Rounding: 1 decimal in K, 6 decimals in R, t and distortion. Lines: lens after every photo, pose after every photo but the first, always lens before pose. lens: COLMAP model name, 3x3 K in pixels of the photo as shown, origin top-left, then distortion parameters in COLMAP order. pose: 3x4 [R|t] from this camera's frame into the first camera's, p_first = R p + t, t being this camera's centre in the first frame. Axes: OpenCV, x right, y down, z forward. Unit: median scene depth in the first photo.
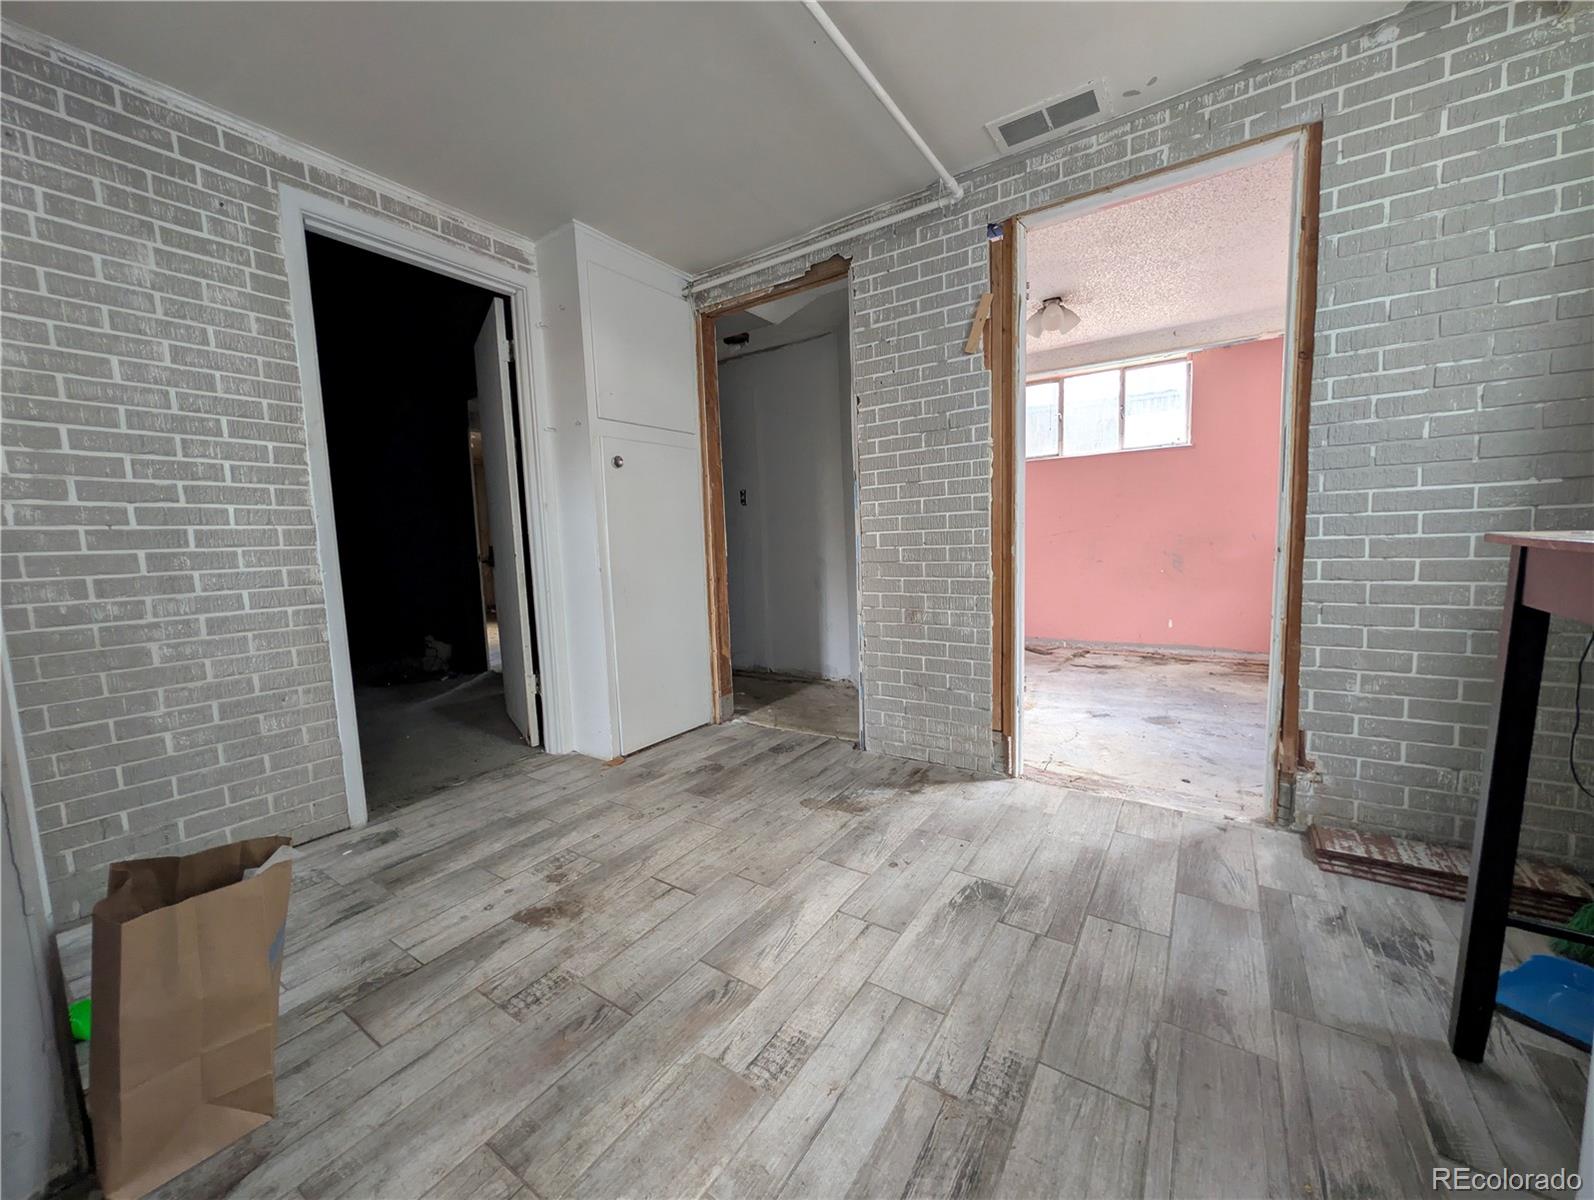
lens RADIAL K [[611.0, 0, 797.0], [0, 611.0, 600.0], [0, 0, 1]] dist [0.000309, -0.000008]
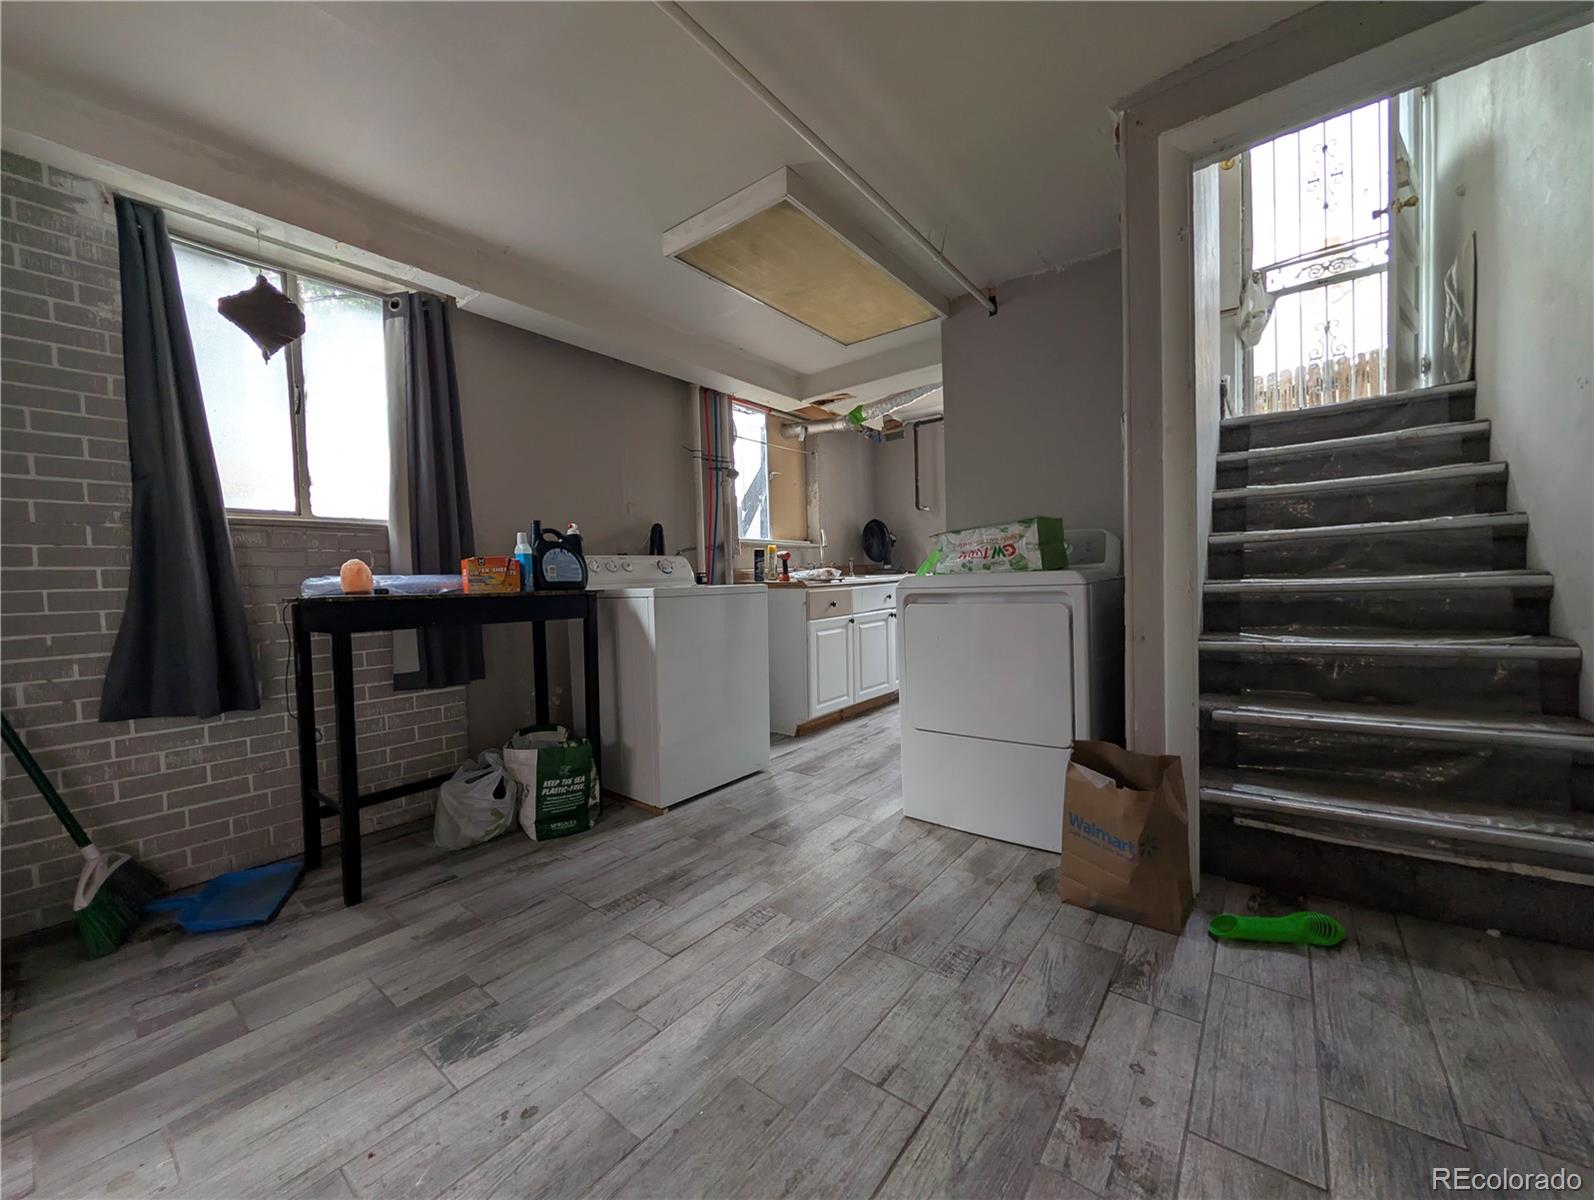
lens RADIAL K [[611.0, 0, 797.0], [0, 611.0, 600.0], [0, 0, 1]] dist [0.000309, -0.000008]
pose [[-0.995558, 0.061679, 0.071128, -0.202507], [0.070677, 0.988747, 0.131849, -0.149565], [-0.062196, 0.136291, -0.988715, 1.668584]]
